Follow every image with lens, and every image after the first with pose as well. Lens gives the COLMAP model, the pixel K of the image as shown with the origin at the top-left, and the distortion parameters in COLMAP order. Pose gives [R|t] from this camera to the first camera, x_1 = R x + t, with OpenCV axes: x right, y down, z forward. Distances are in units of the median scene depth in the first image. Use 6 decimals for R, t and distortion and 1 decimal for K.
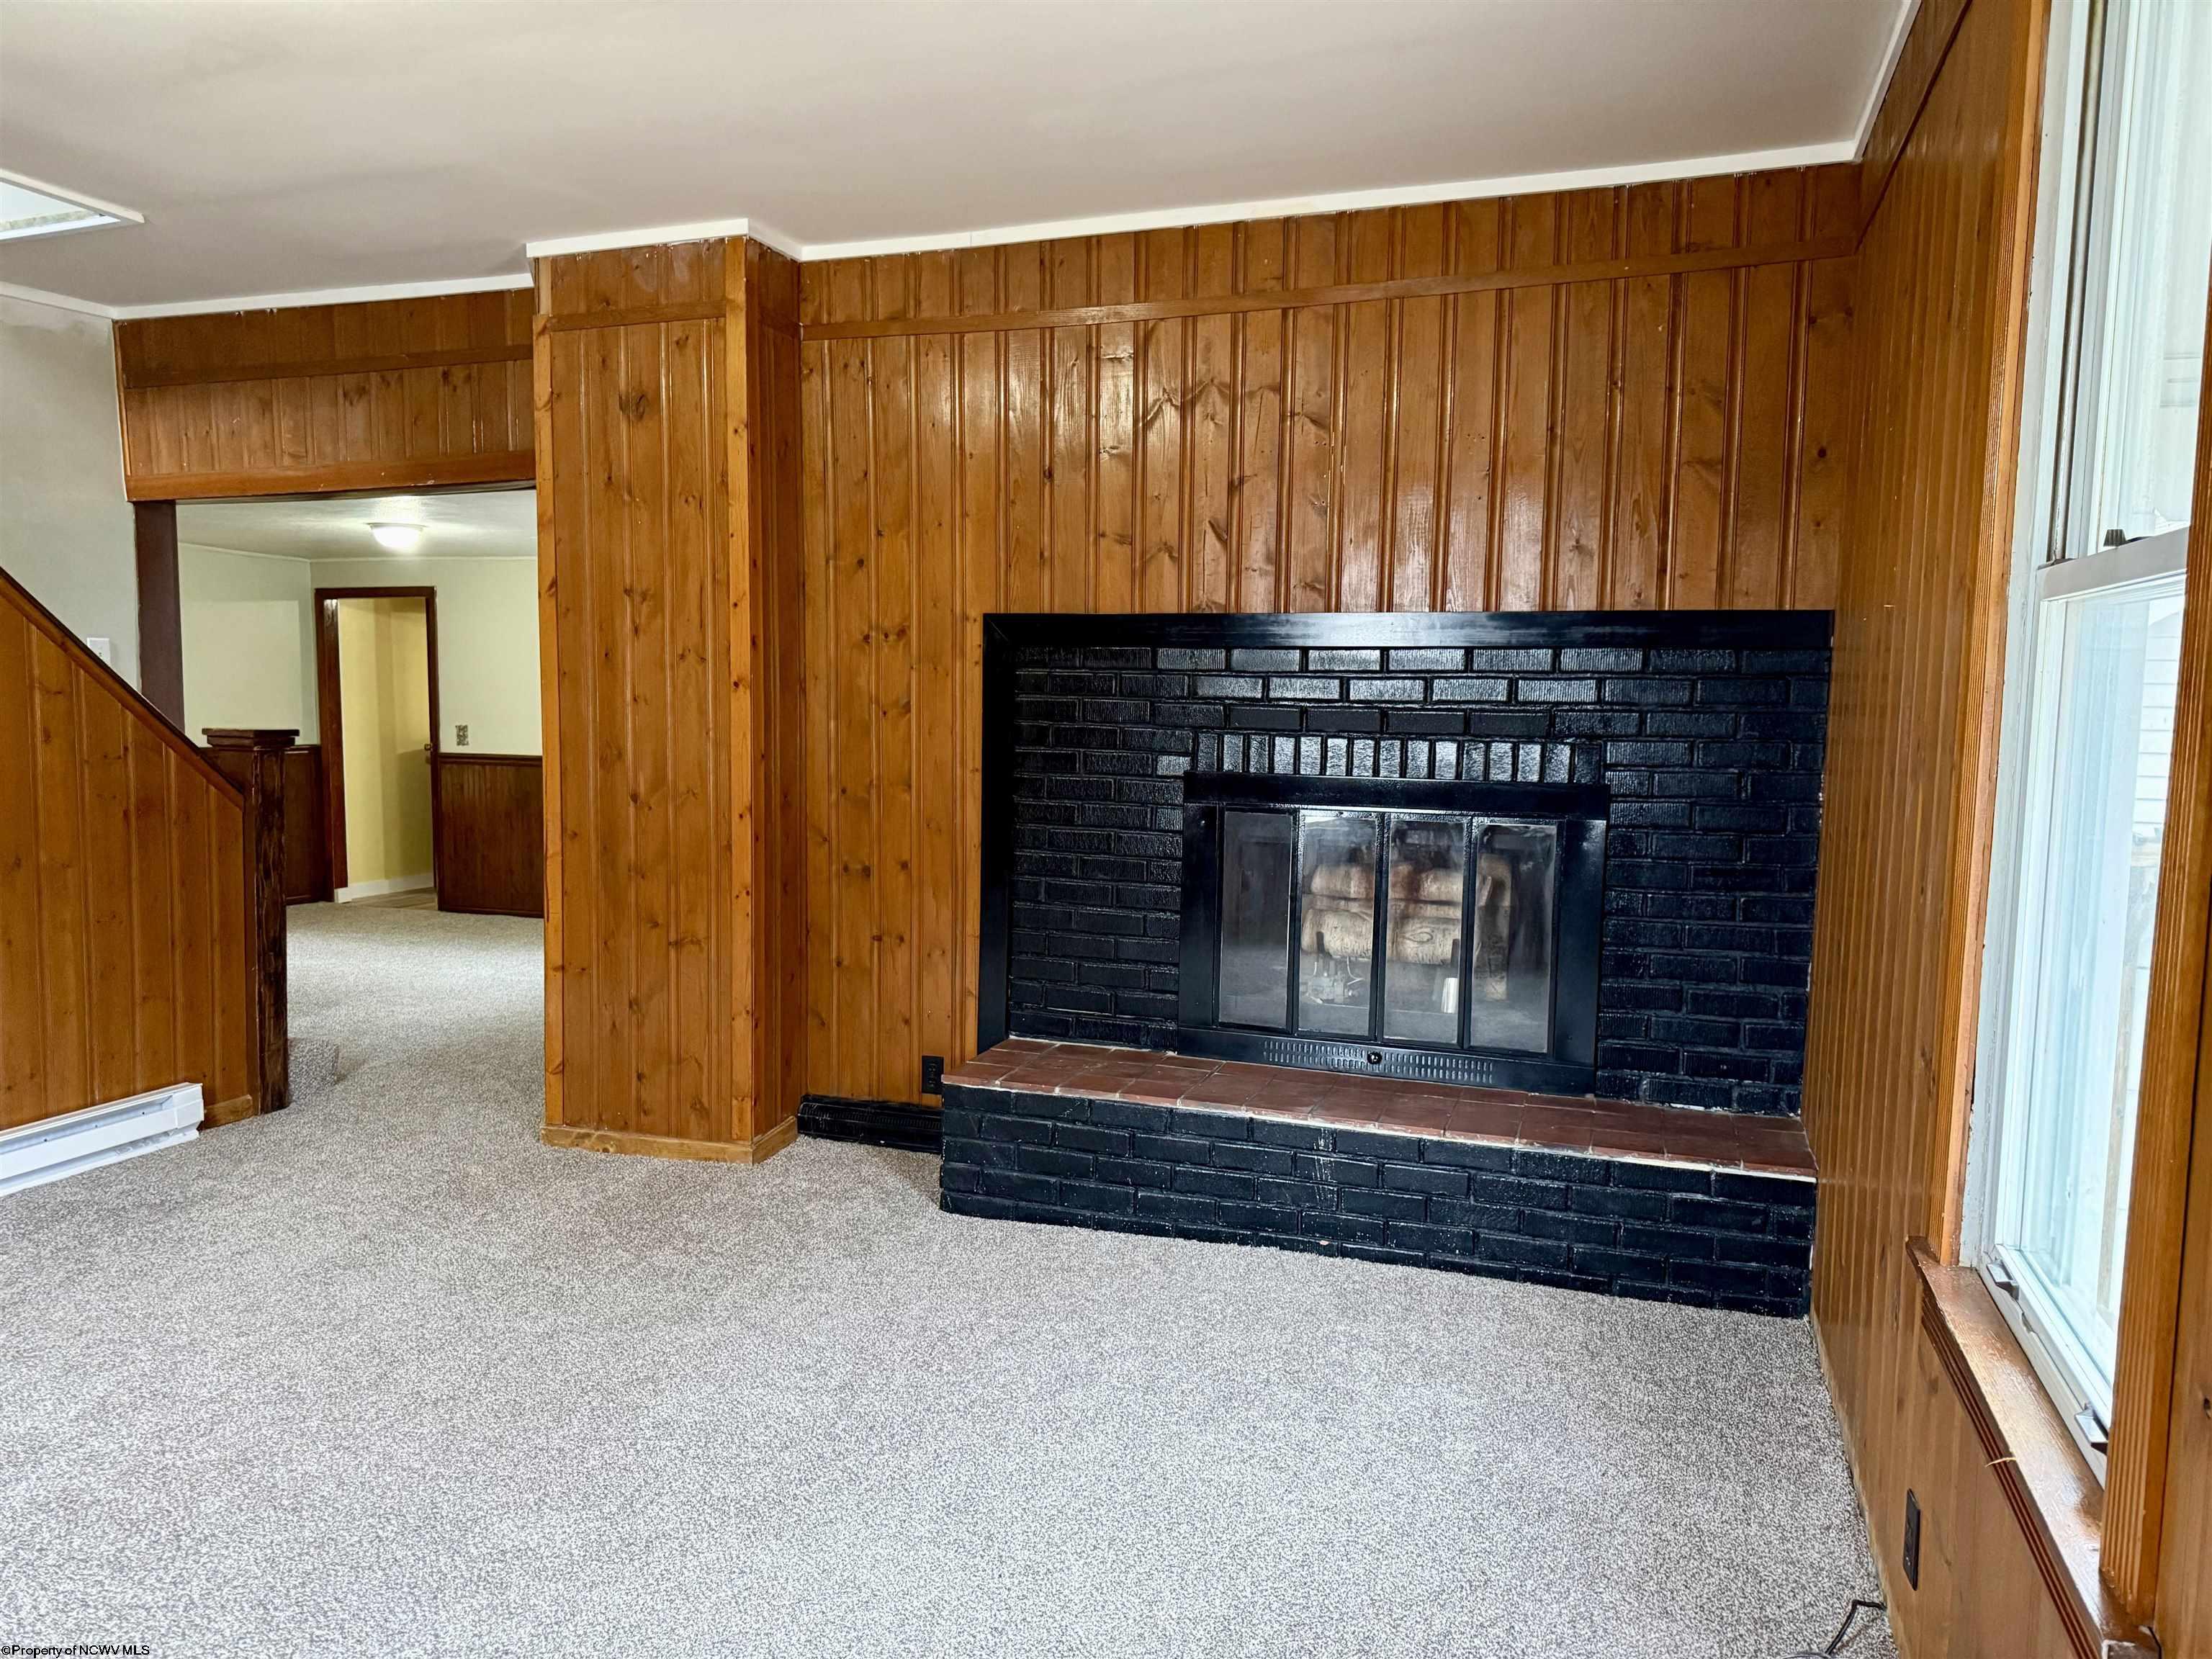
lens RADIAL K [[1545.2, 0, 1103.6], [0, 1545.2, 834.4], [0, 0, 1]] dist [0.117965, -0.182404]
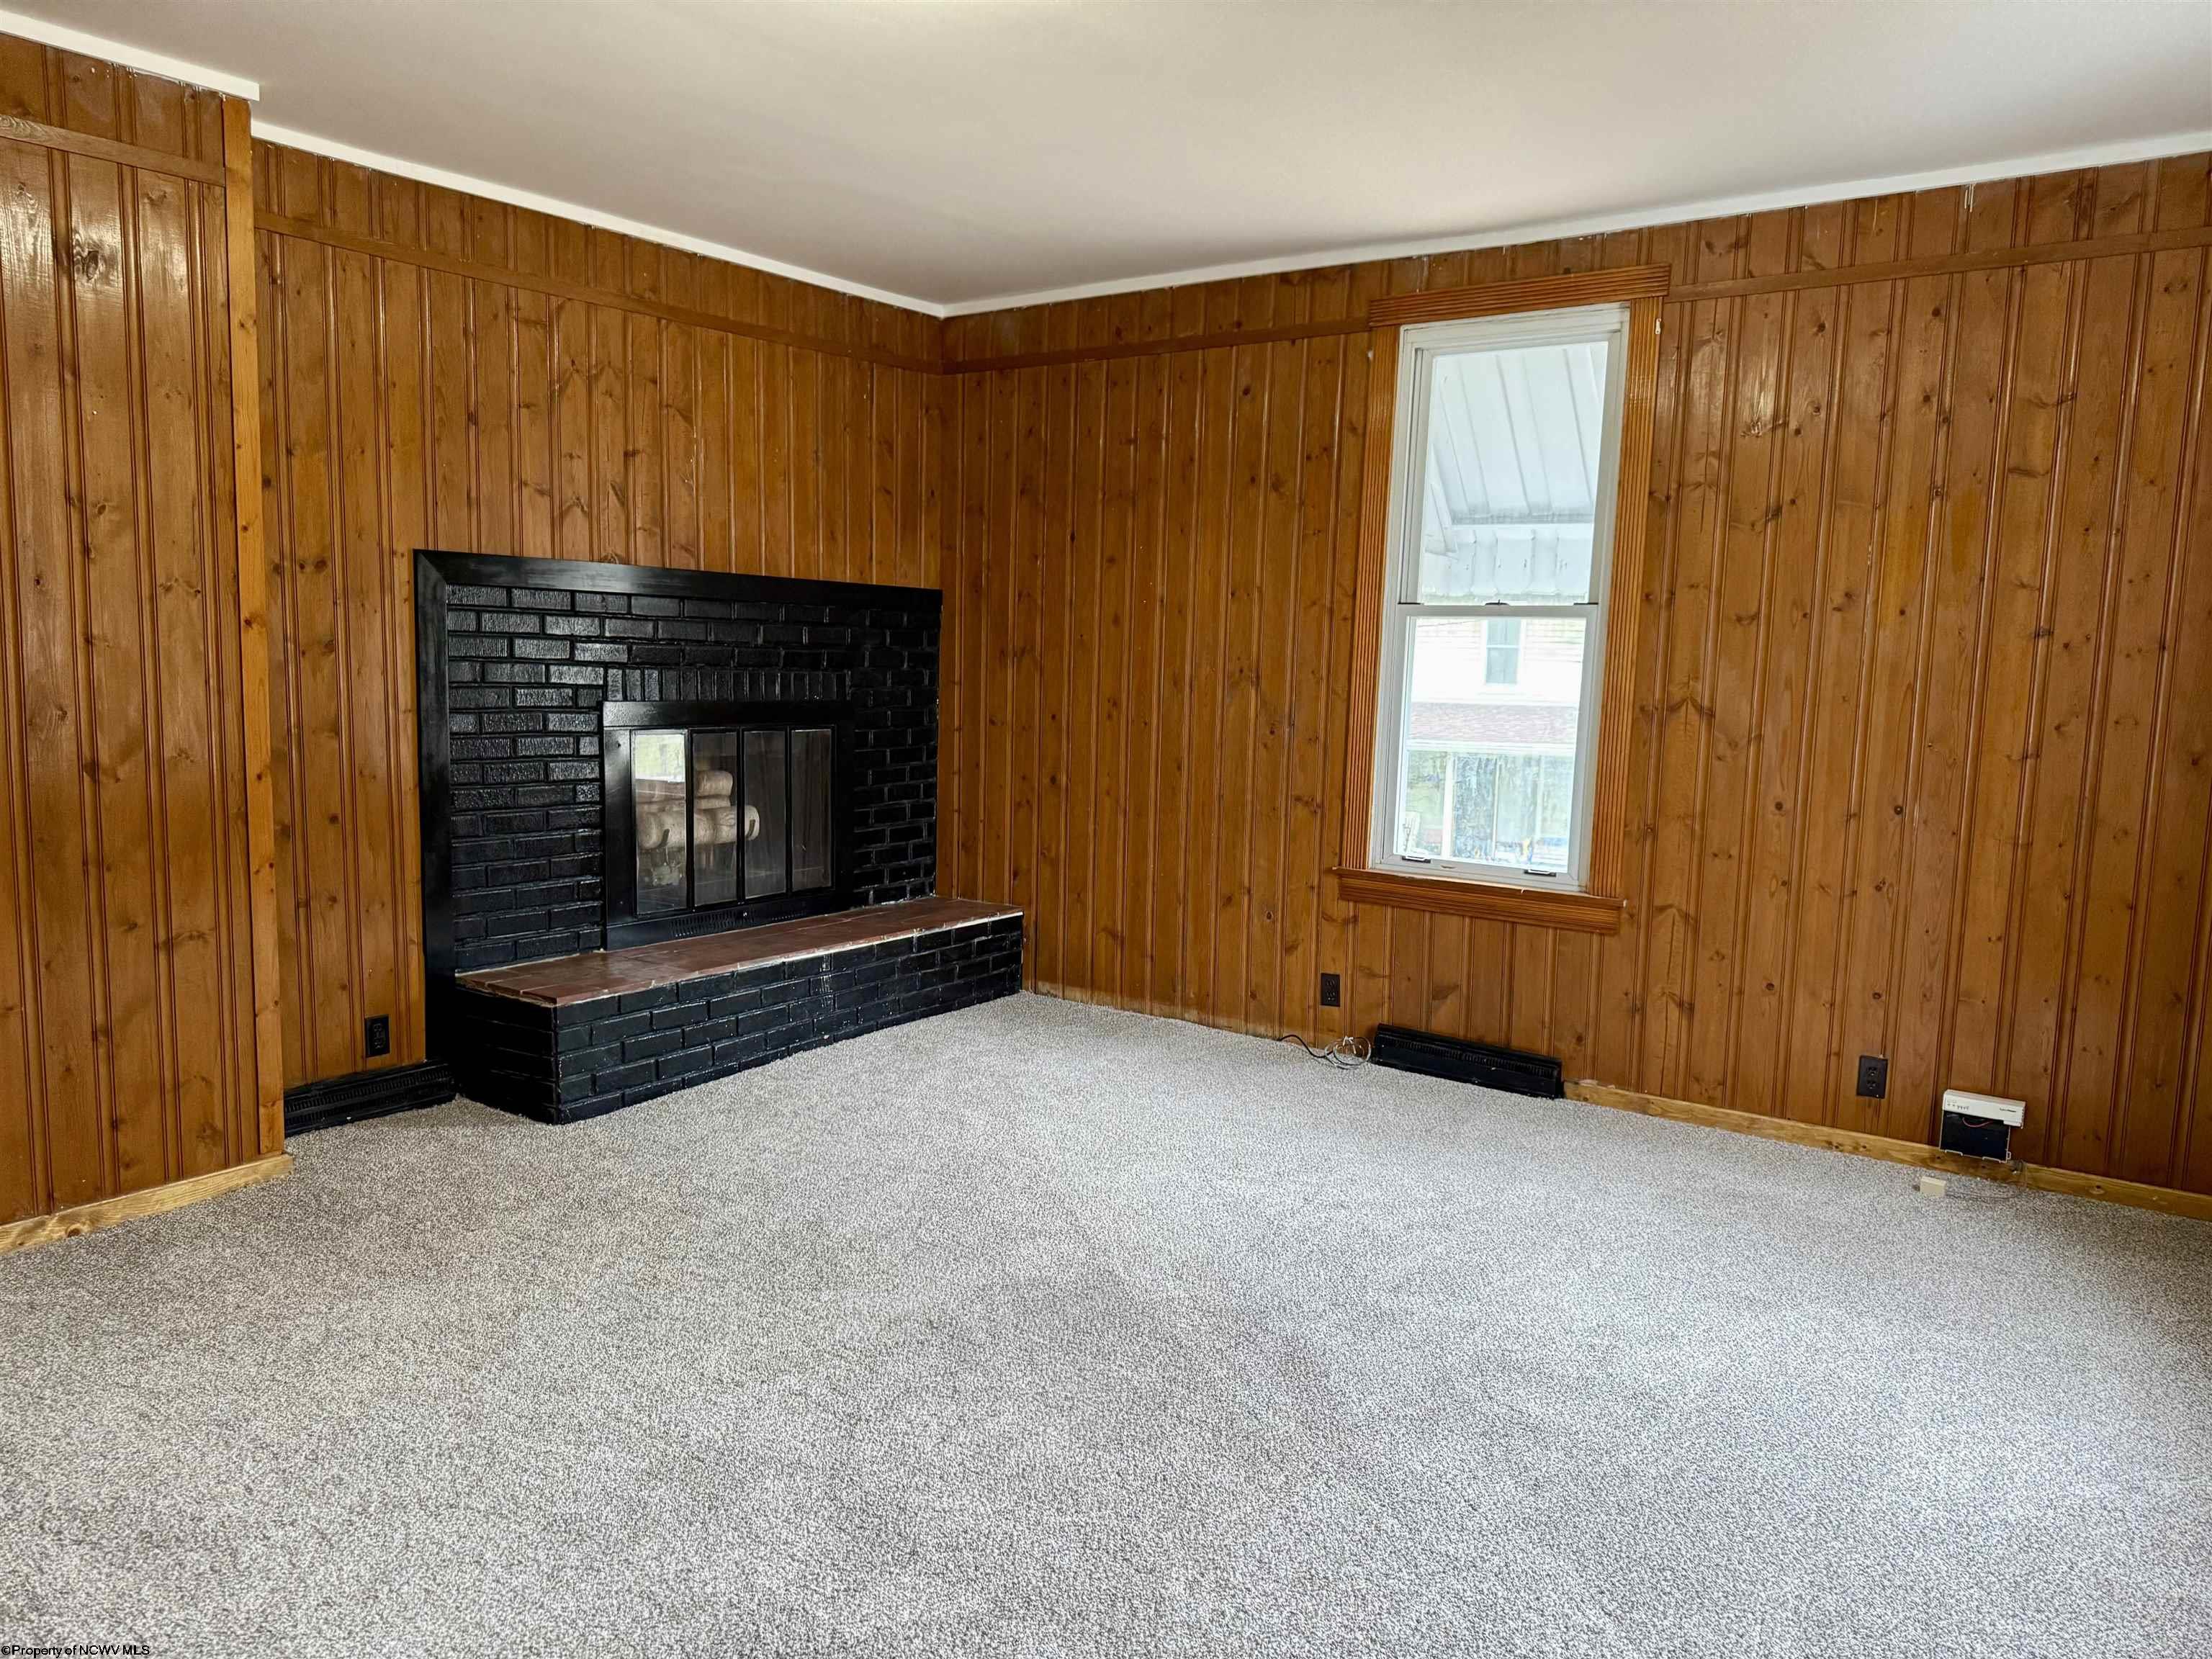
lens RADIAL K [[1545.2, 0, 1103.6], [0, 1545.2, 834.4], [0, 0, 1]] dist [0.117965, -0.182404]
pose [[0.284201, -0.123880, 0.950728, -0.919978], [0.066162, 0.991788, 0.109452, -0.044245], [-0.956479, 0.031795, 0.290064, 0.303959]]
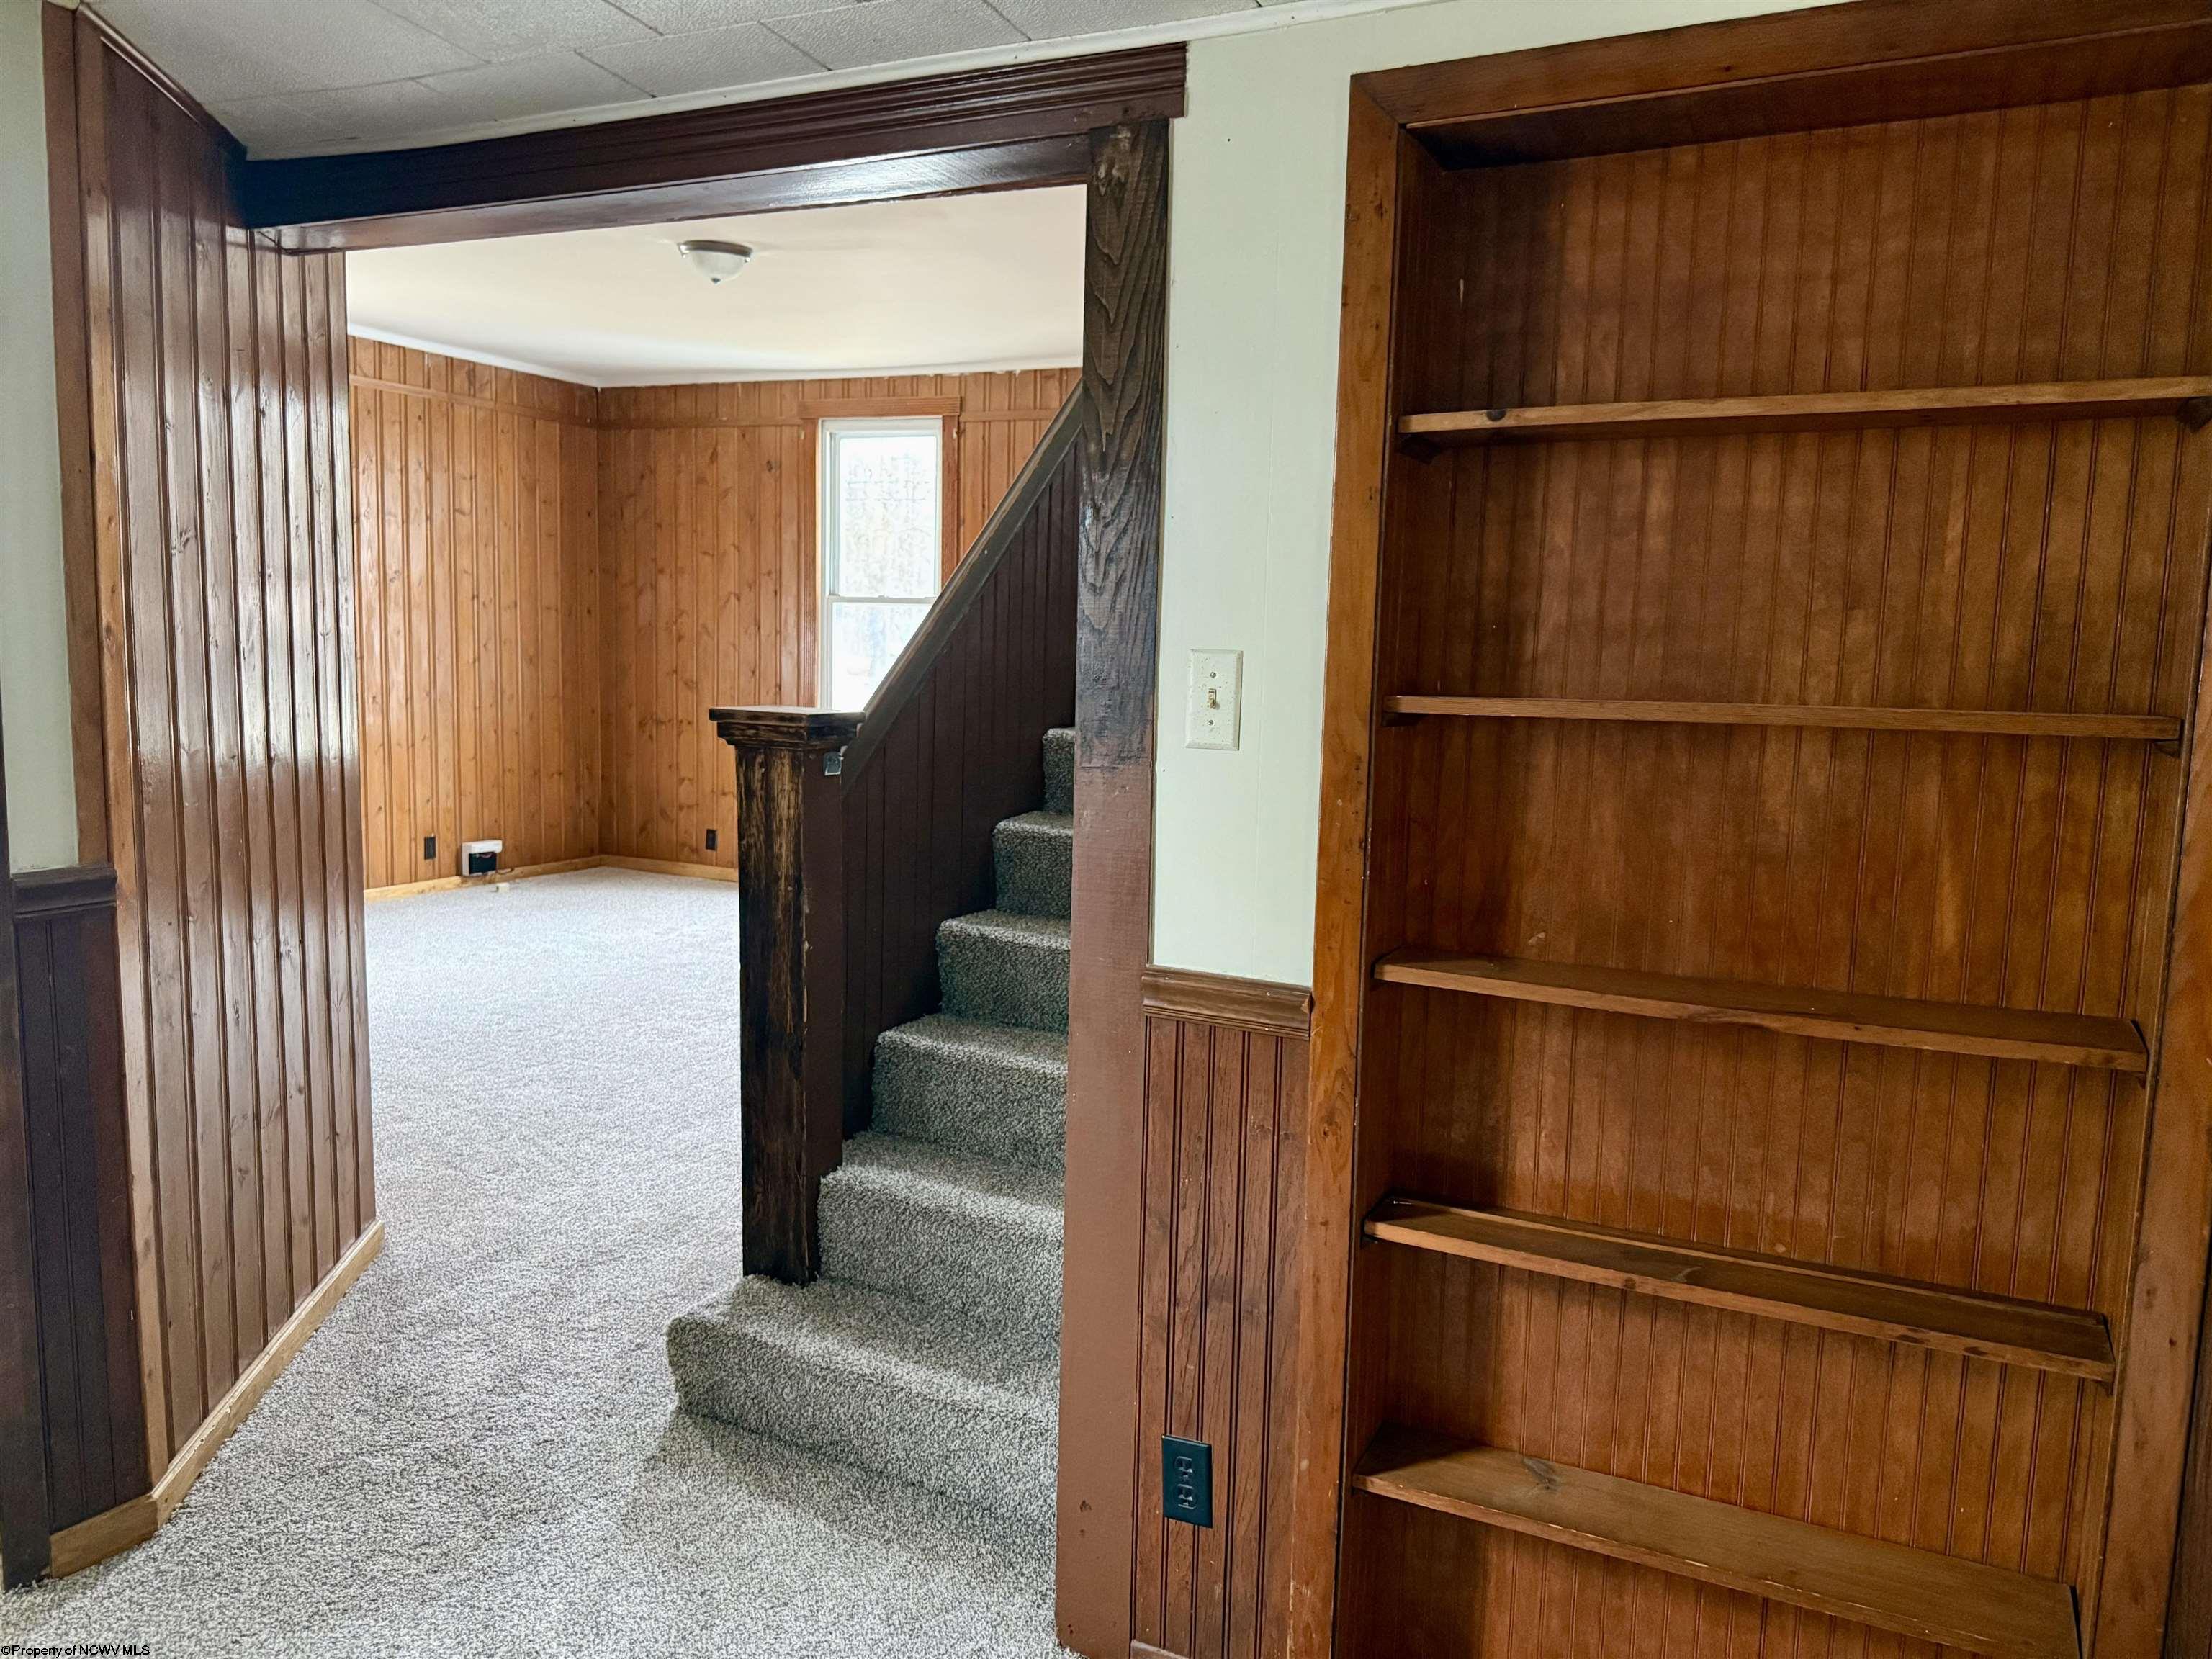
lens RADIAL K [[1545.2, 0, 1103.6], [0, 1545.2, 834.4], [0, 0, 1]] dist [0.117965, -0.182404]
pose [[-0.995081, -0.050397, 0.085286, -0.753700], [-0.031580, 0.977388, 0.209083, -0.151864], [-0.093895, 0.205361, -0.974172, 1.716444]]
